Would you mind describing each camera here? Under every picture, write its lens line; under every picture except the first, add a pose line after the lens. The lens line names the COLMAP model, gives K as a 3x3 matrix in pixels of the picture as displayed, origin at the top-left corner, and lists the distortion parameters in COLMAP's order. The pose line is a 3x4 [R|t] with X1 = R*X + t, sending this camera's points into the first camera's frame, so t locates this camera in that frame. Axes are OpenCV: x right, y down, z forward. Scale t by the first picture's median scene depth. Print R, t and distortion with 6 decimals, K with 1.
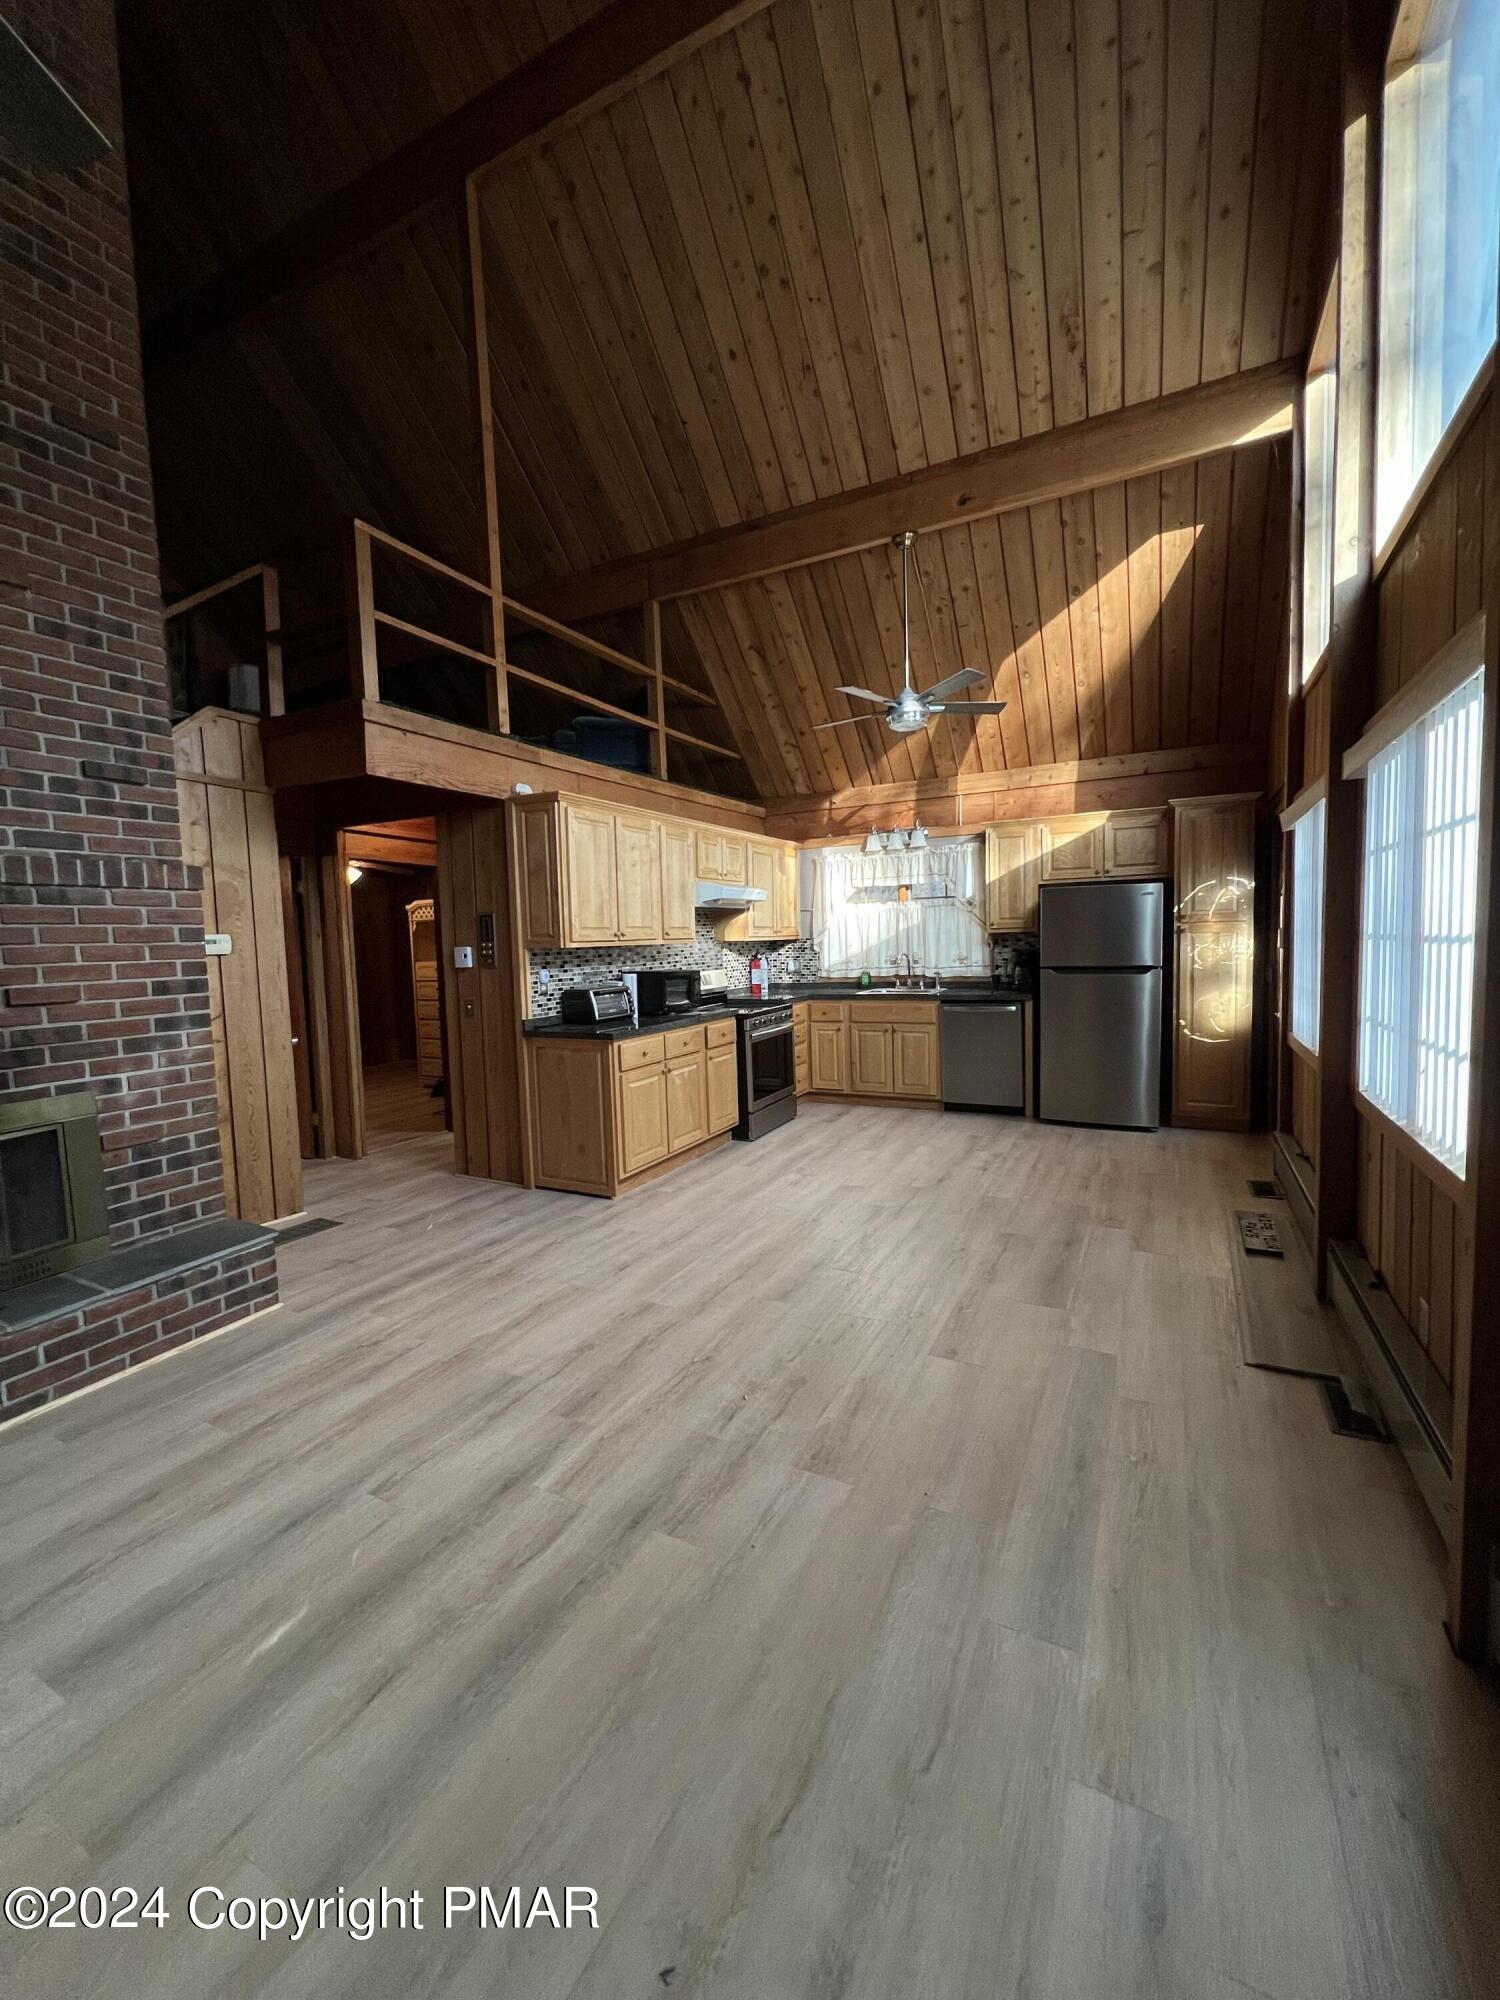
lens RADIAL K [[800.5, 0, 755.1], [0, 800.5, 993.0], [0, 0, 1]] dist [0.000241, -0.000073]
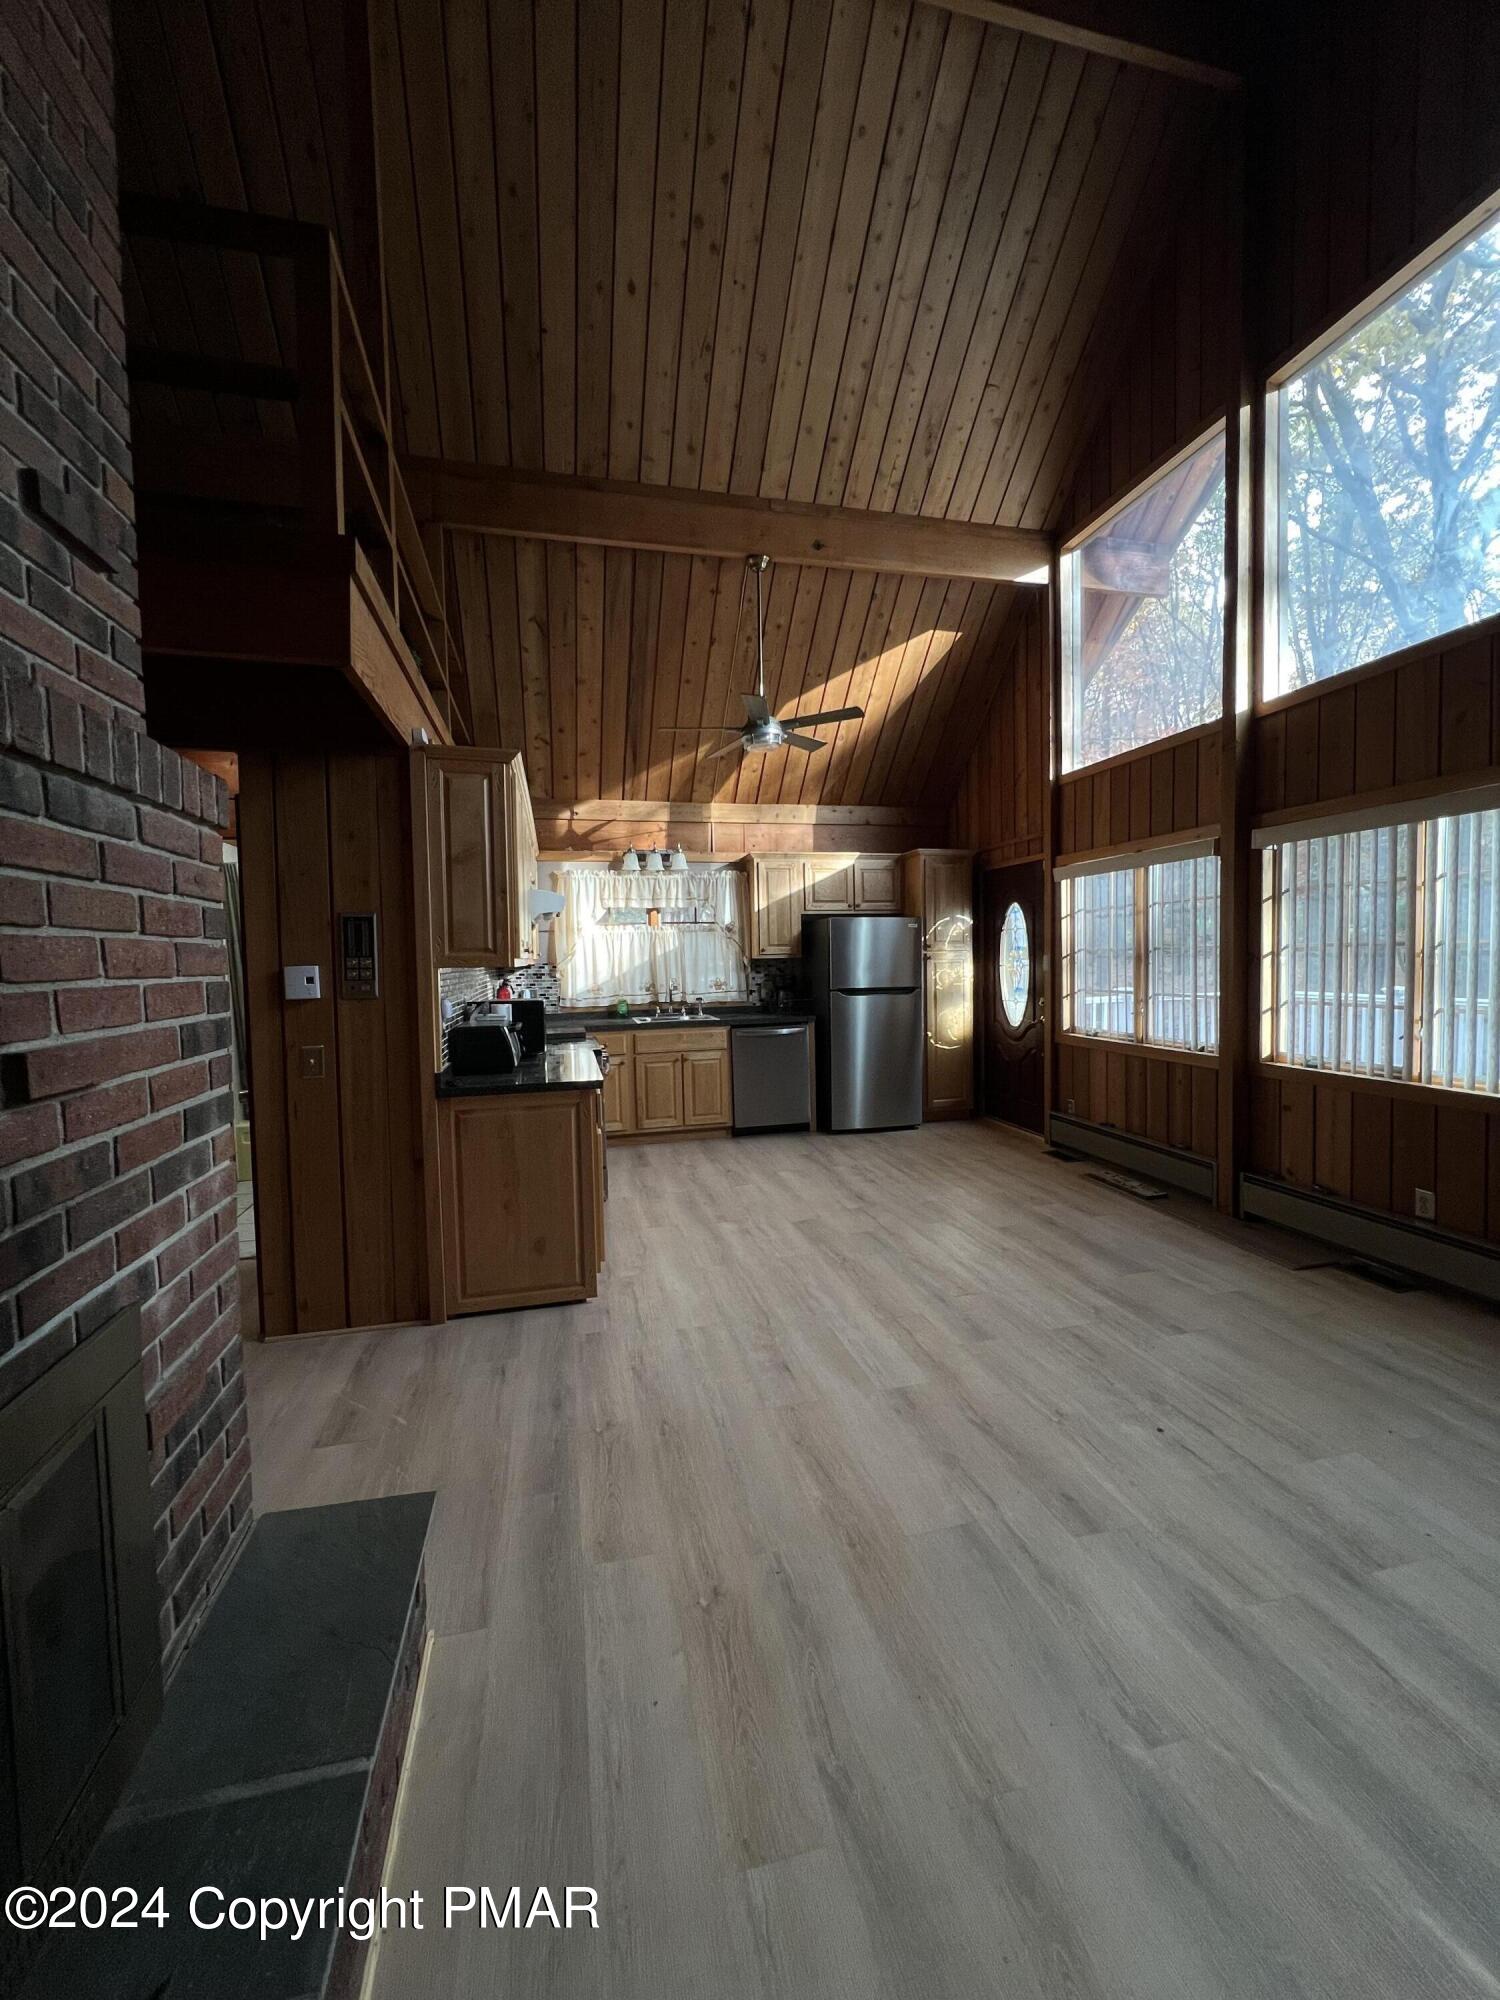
lens RADIAL K [[800.5, 0, 755.1], [0, 800.5, 993.0], [0, 0, 1]] dist [0.000241, -0.000073]
pose [[0.754545, -0.014960, 0.656078, -0.476050], [0.043515, 0.998680, -0.027275, -0.003306], [-0.654804, 0.049129, 0.754200, 0.276163]]
